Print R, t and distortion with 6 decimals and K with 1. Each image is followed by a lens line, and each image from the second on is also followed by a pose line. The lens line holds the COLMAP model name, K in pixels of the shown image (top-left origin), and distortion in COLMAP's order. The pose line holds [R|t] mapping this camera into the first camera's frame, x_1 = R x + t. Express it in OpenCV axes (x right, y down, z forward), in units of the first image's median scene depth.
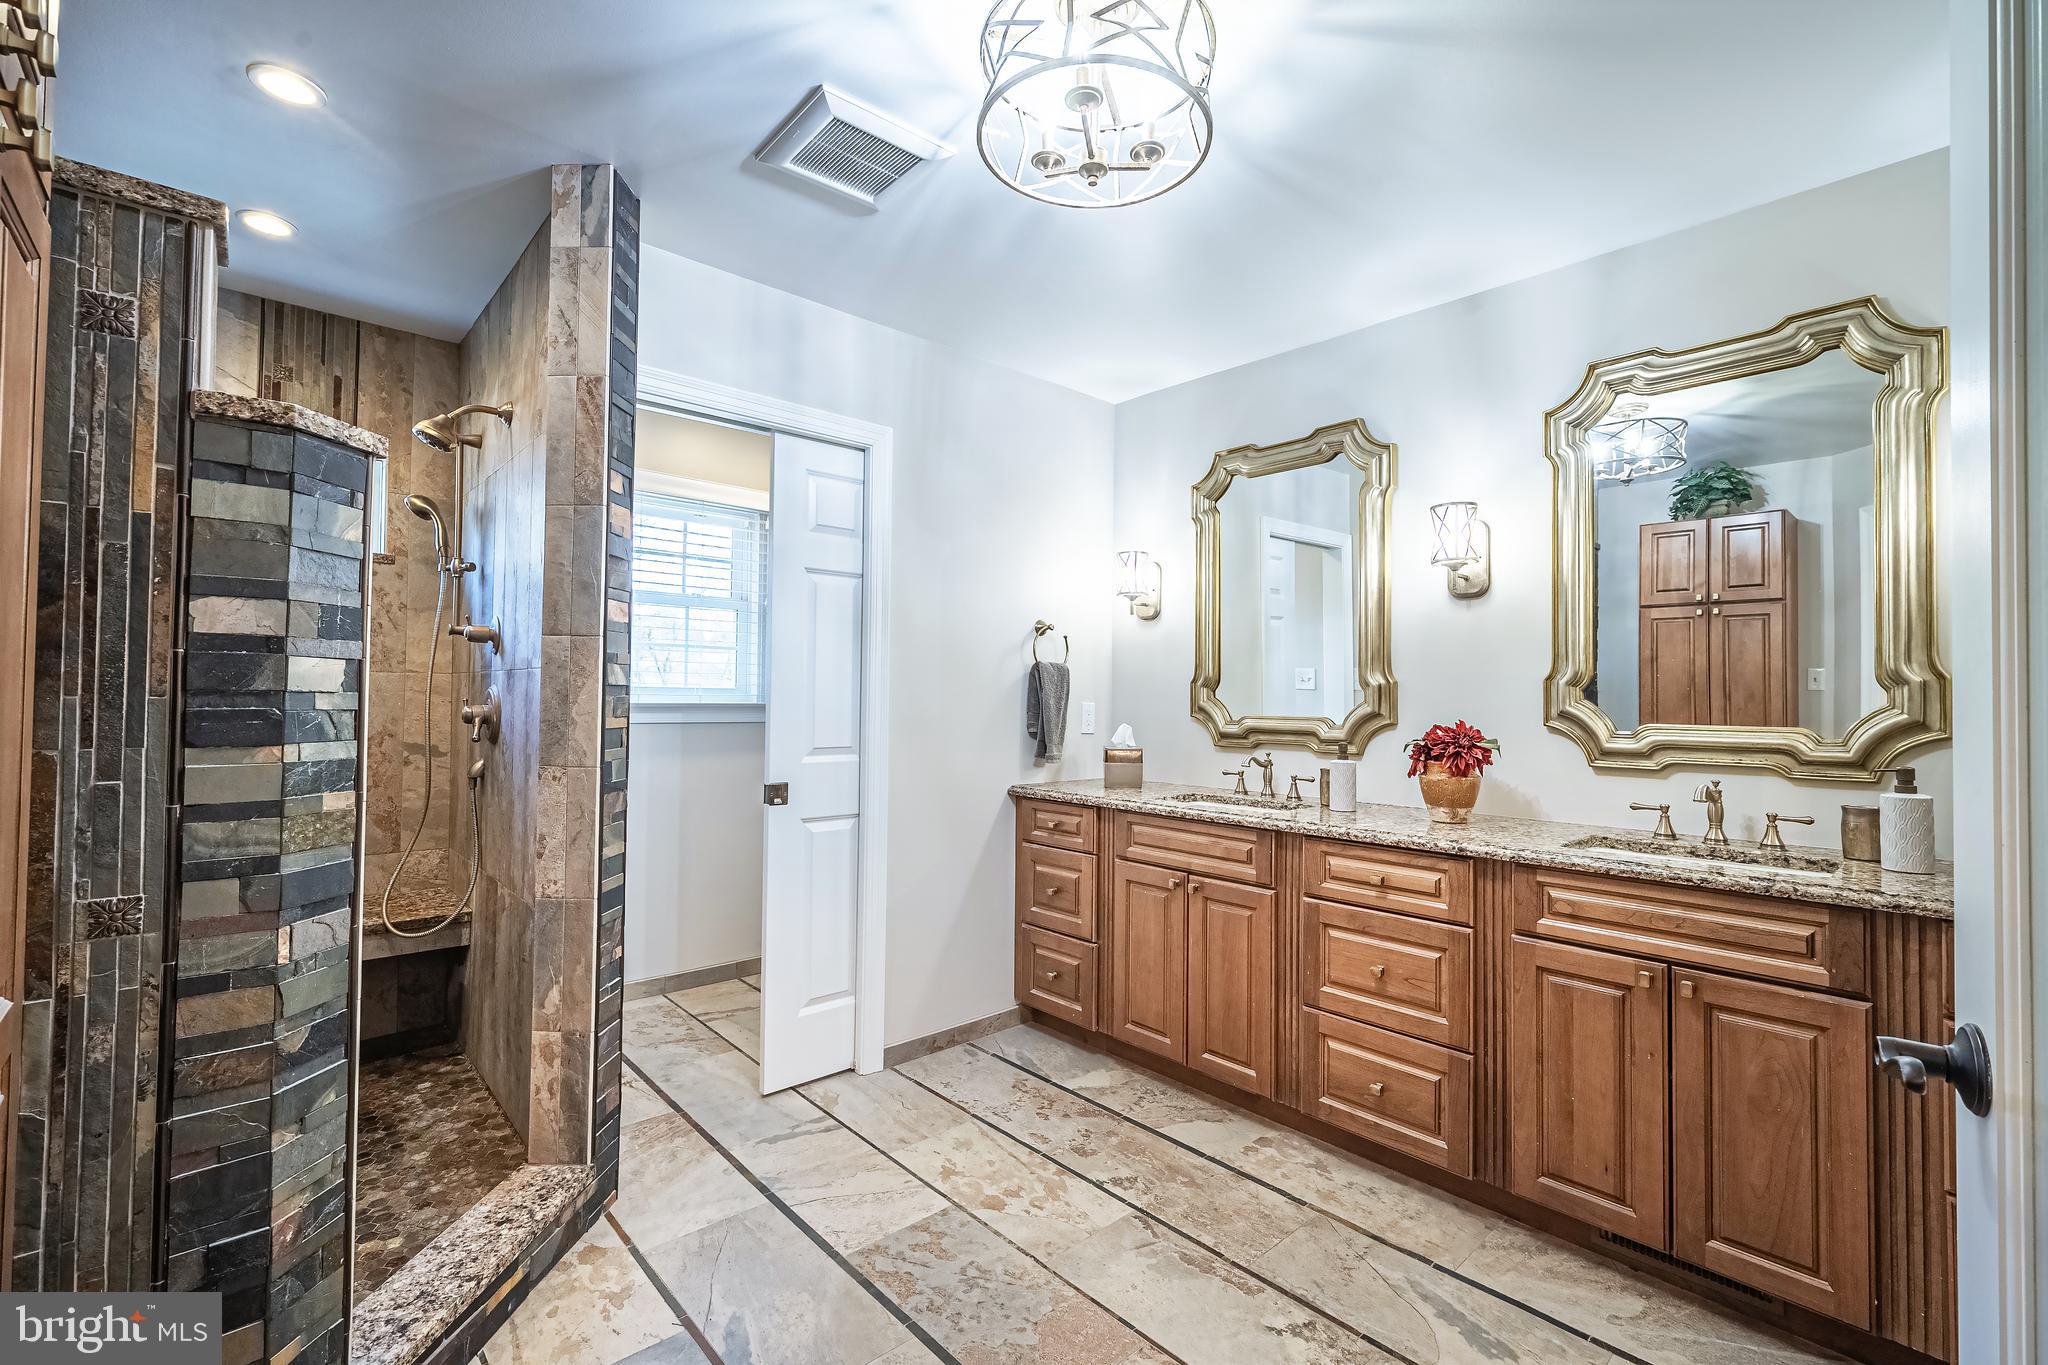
lens RADIAL K [[876.8, 0, 1022.0], [0, 876.8, 678.7], [0, 0, 1]] dist [-0.007580, -0.000751]
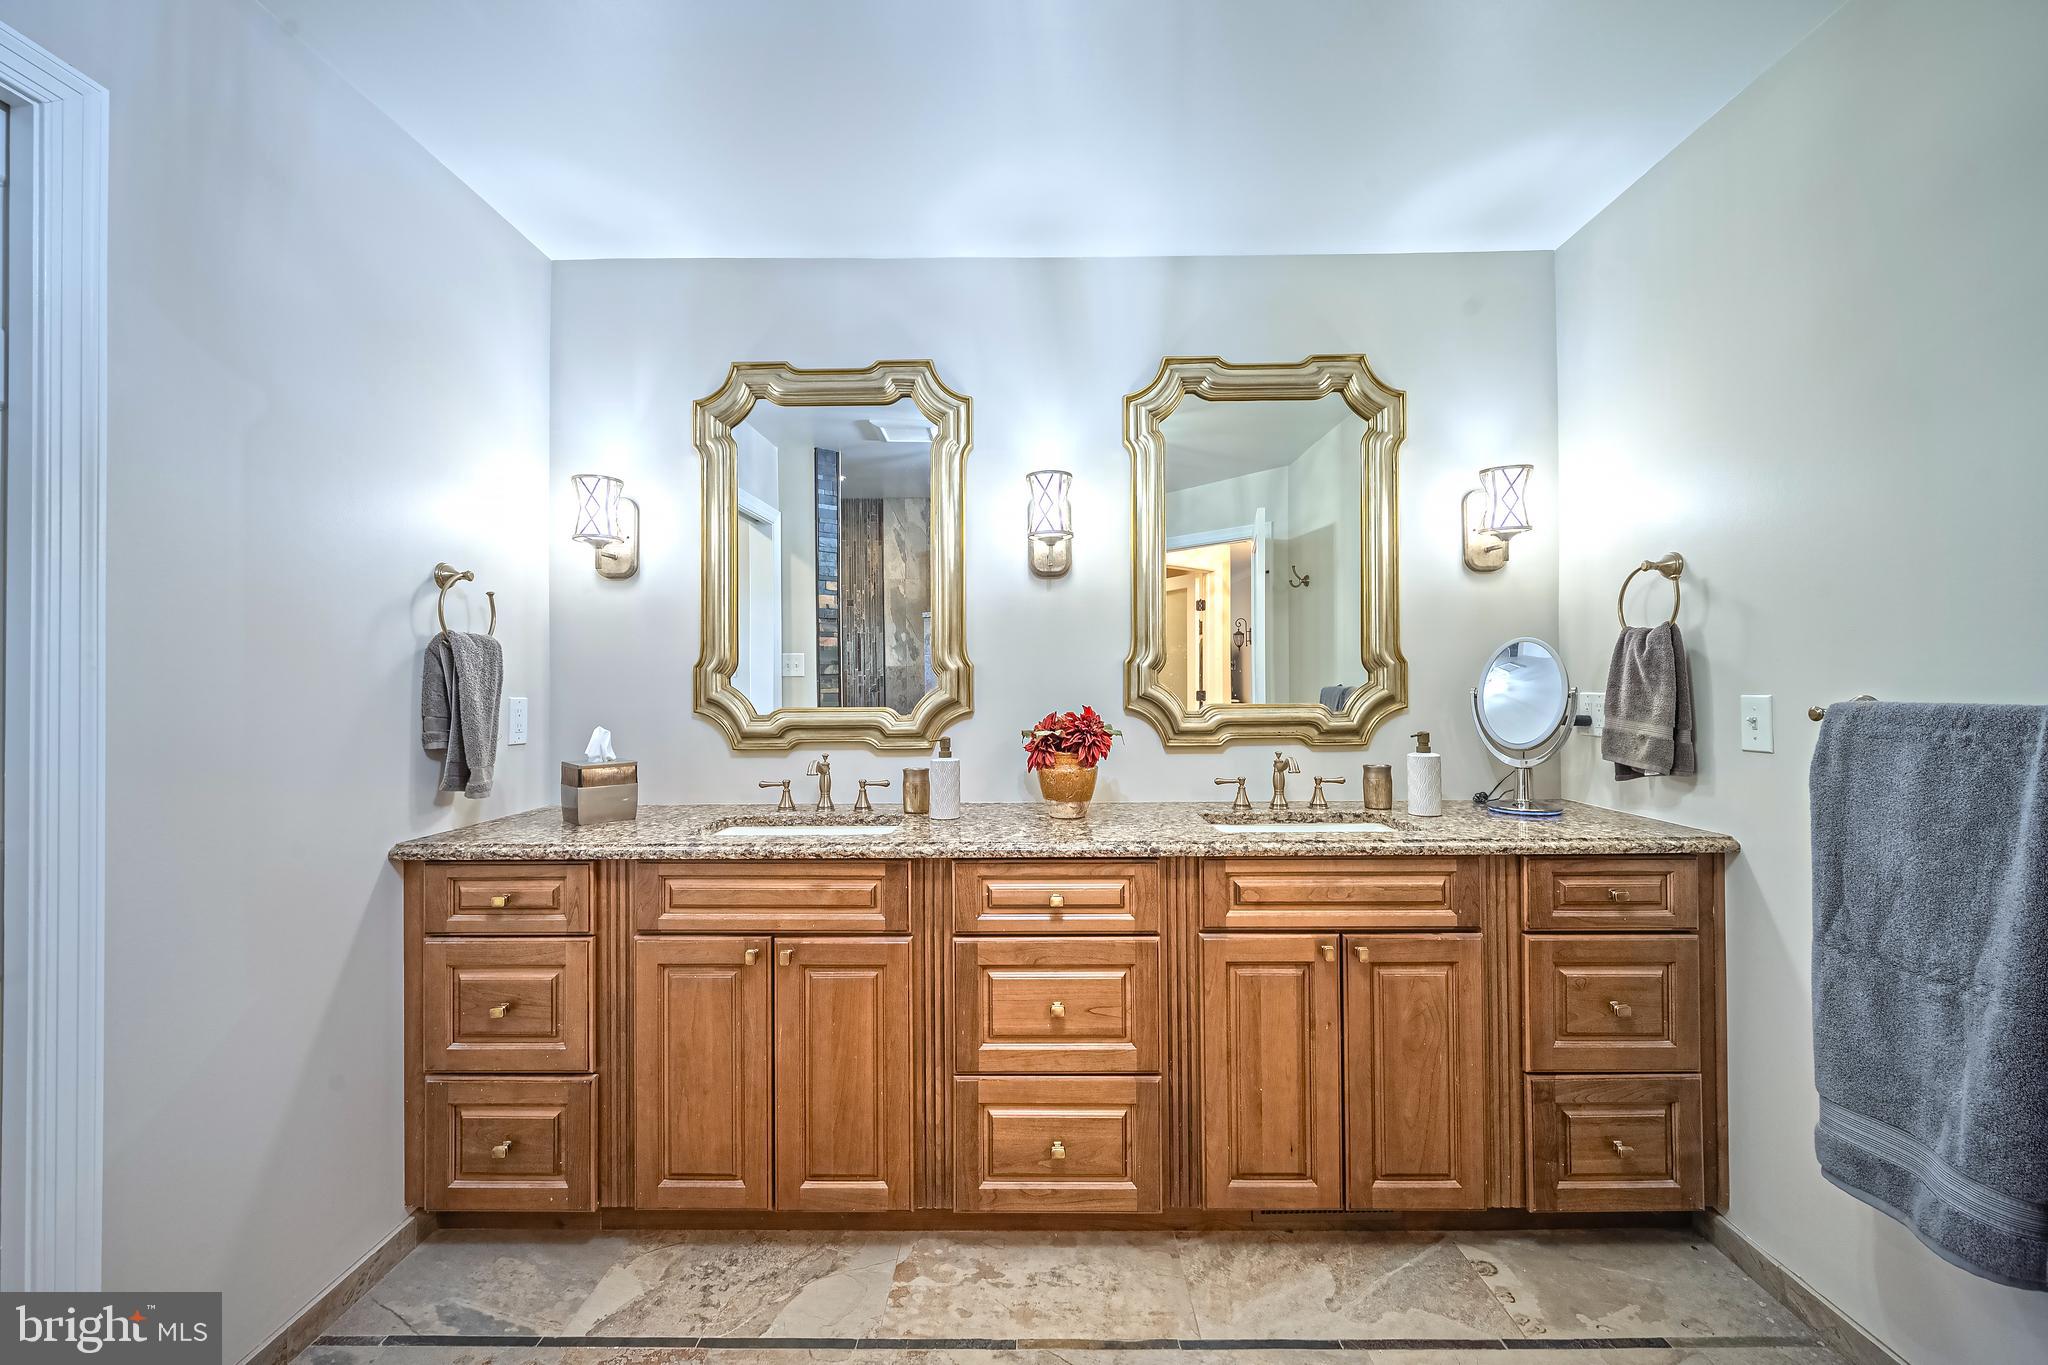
lens RADIAL K [[801.8, 0, 1026.7], [0, 801.8, 678.7], [0, 0, 1]] dist [-0.002257, -0.001710]
pose [[0.678579, -0.008009, 0.734484, -0.158604], [-0.001020, 0.999929, 0.011846, 0.008728], [-0.734527, -0.008788, 0.678523, 0.463656]]
